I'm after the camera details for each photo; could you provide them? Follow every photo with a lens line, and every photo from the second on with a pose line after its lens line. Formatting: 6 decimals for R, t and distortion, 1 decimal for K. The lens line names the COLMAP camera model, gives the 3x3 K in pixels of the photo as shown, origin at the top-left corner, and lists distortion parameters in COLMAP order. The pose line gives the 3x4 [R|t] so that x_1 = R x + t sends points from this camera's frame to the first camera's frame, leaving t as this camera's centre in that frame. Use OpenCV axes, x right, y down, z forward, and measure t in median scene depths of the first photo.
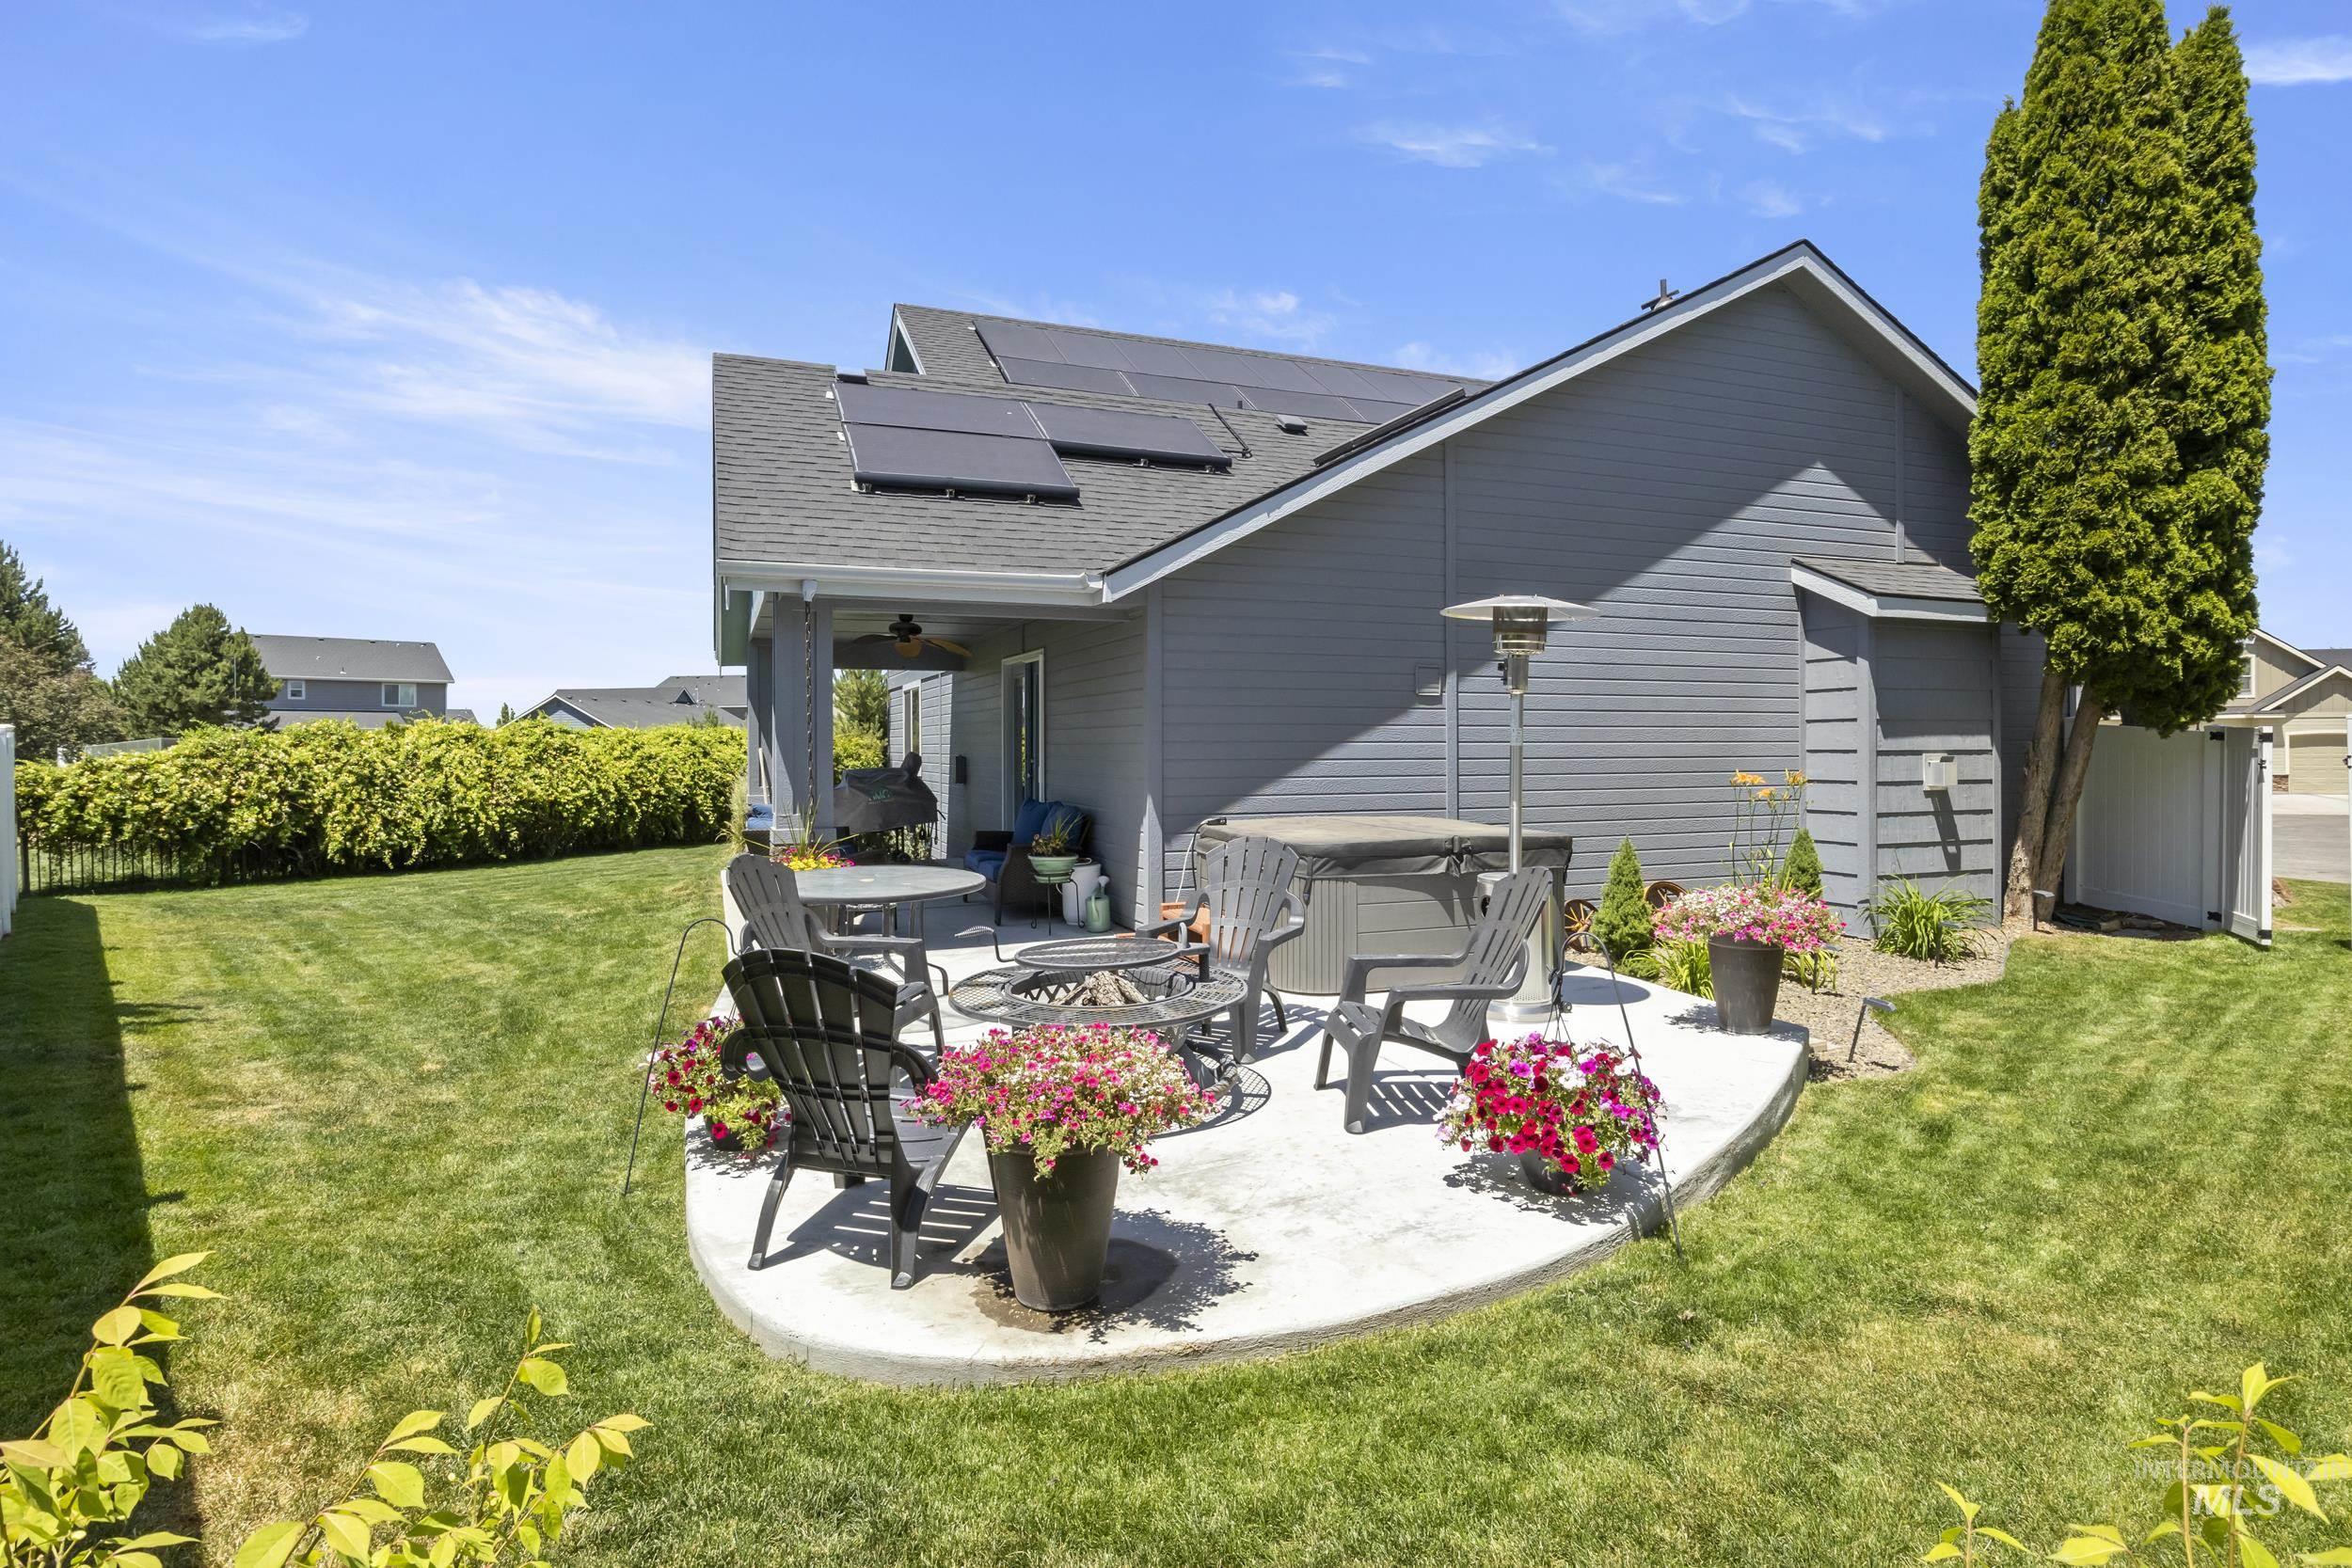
lens RADIAL K [[1187.6, 0, 1180.8], [0, 1187.6, 740.6], [0, 0, 1]] dist [-0.002579, -0.001680]
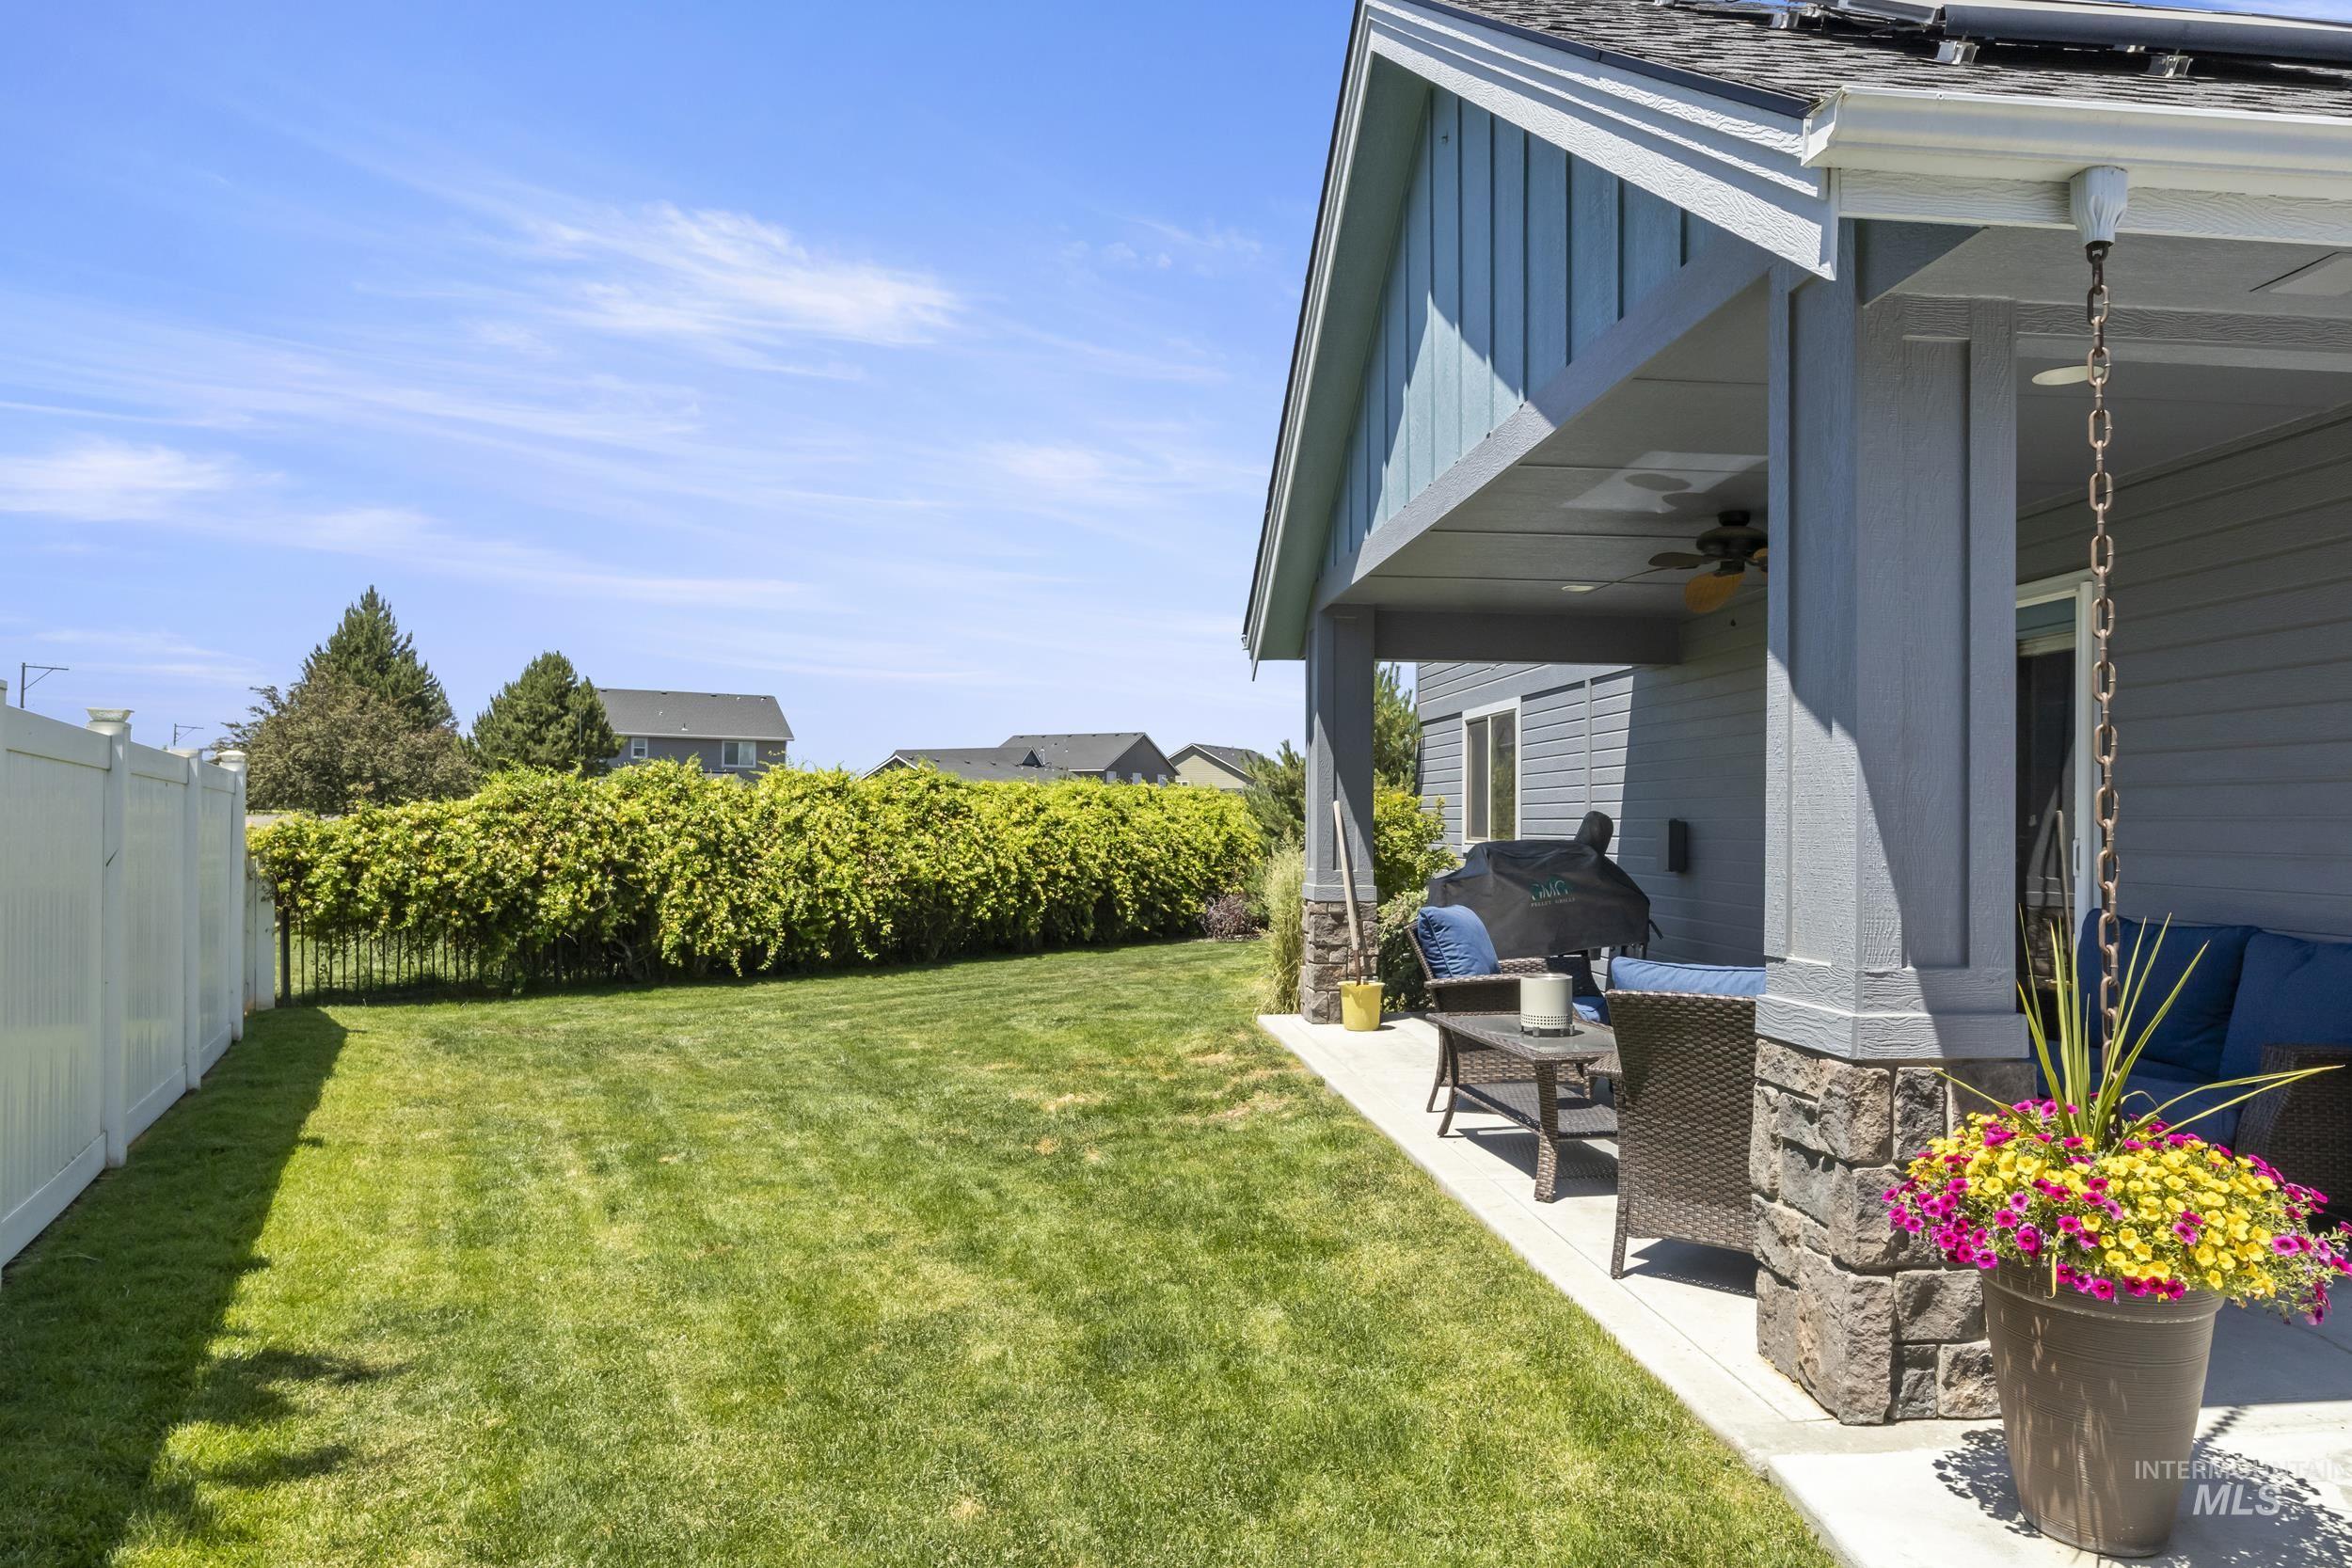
lens RADIAL K [[1407.4, 0, 1177.2], [0, 1407.4, 792.6], [0, 0, 1]] dist [0.003860, 0.001480]
pose [[0.961695, 0.006914, -0.274035, -0.179970], [-0.011605, 0.999813, -0.015499, 0.009992], [0.273877, 0.018085, 0.961595, 0.254157]]
